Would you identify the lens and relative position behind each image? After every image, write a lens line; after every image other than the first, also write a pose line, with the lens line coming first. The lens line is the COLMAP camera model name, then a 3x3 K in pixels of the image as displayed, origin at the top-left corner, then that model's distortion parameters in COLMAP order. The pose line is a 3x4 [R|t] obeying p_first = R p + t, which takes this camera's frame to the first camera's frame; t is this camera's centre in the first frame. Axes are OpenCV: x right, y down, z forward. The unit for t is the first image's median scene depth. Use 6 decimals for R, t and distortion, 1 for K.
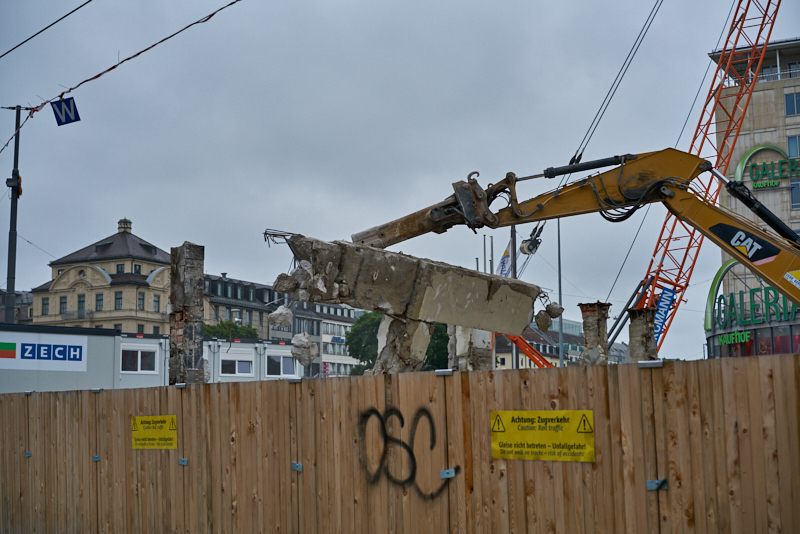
lens RADIAL K [[1220.3, 0, 396.8], [0, 1220.3, 263.9], [0, 0, 1]] dist [0.109421, -0.891567]
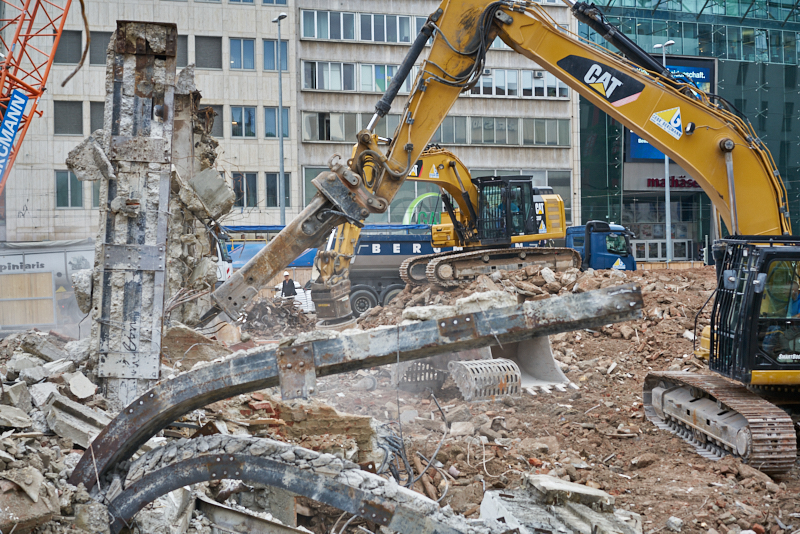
lens RADIAL K [[1216.1, 0, 395.8], [0, 1216.1, 265.5], [0, 0, 1]] dist [0.098239, -0.854917]
pose [[0.661149, -0.001124, 0.750254, -0.125957], [-0.089948, 0.992667, 0.080752, 0.037975], [-0.744844, -0.120873, 0.656199, 0.364739]]
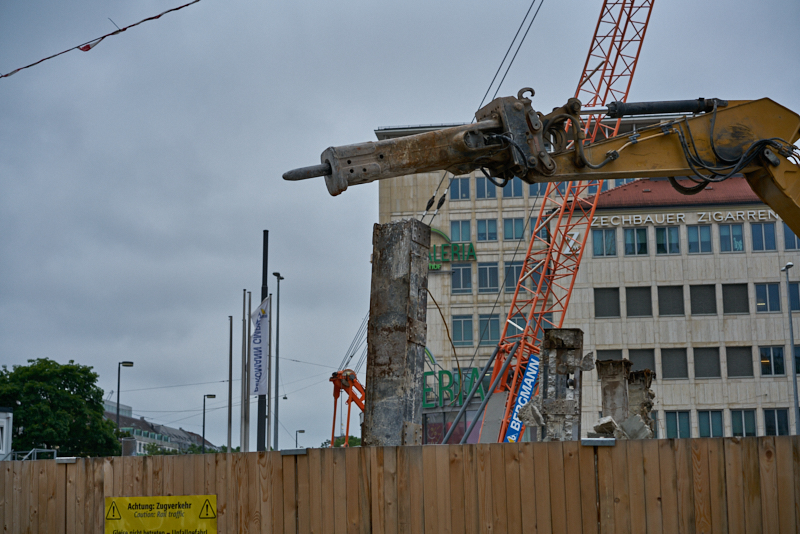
lens RADIAL K [[1220.3, 0, 396.8], [0, 1220.3, 263.9], [0, 0, 1]] dist [0.109421, -0.891567]
pose [[0.925215, 0.076366, 0.371679, -0.180268], [-0.049703, 0.995489, -0.080811, 0.027038], [-0.376173, 0.056294, 0.924838, 0.205248]]
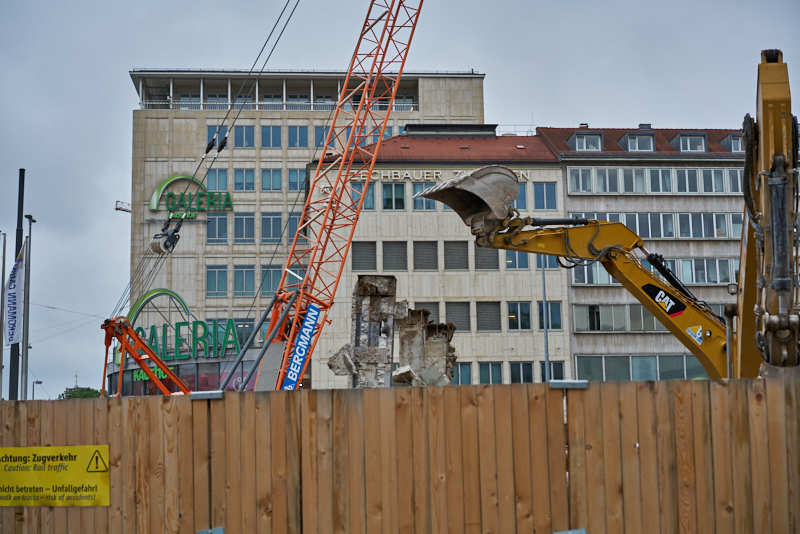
lens RADIAL K [[1217.4, 0, 396.1], [0, 1217.4, 265.2], [0, 0, 1]] dist [0.102149, -0.869735]
pose [[0.824259, 0.083041, 0.560090, -0.193786], [-0.063831, 0.996509, -0.053808, 0.030645], [-0.562604, 0.008601, 0.826682, 0.232966]]
